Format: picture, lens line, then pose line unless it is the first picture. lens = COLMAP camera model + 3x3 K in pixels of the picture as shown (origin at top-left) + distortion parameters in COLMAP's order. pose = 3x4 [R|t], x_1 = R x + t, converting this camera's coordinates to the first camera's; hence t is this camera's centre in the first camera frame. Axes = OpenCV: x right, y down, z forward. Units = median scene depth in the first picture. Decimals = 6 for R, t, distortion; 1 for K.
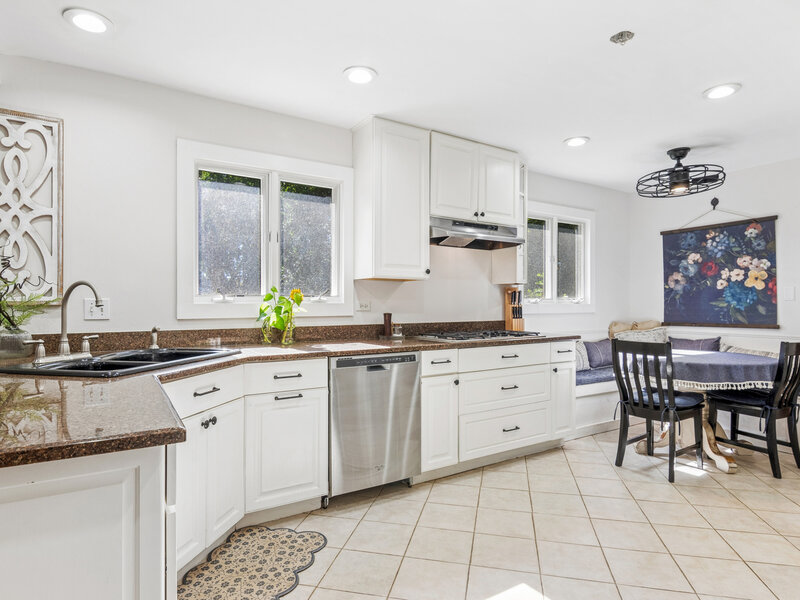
lens RADIAL K [[458.6, 0, 397.3], [0, 458.6, 301.3], [0, 0, 1]] dist [0.005737, -0.008358]
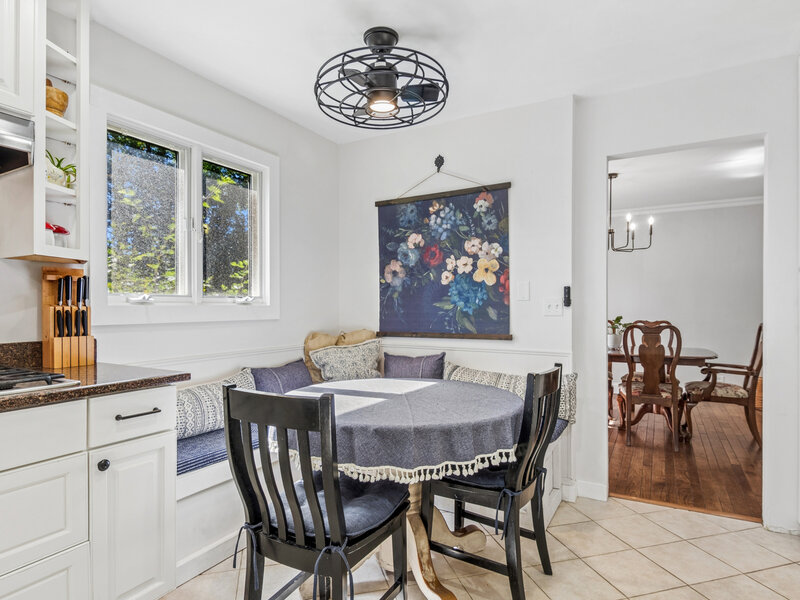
lens RADIAL K [[458.6, 0, 399.8], [0, 458.6, 303.1], [0, 0, 1]] dist [0.005737, -0.008358]
pose [[0.881385, 0.004302, 0.472380, 0.325770], [-0.003480, 0.999991, -0.002612, 0.004361], [-0.472386, 0.000659, 0.881391, 0.433497]]
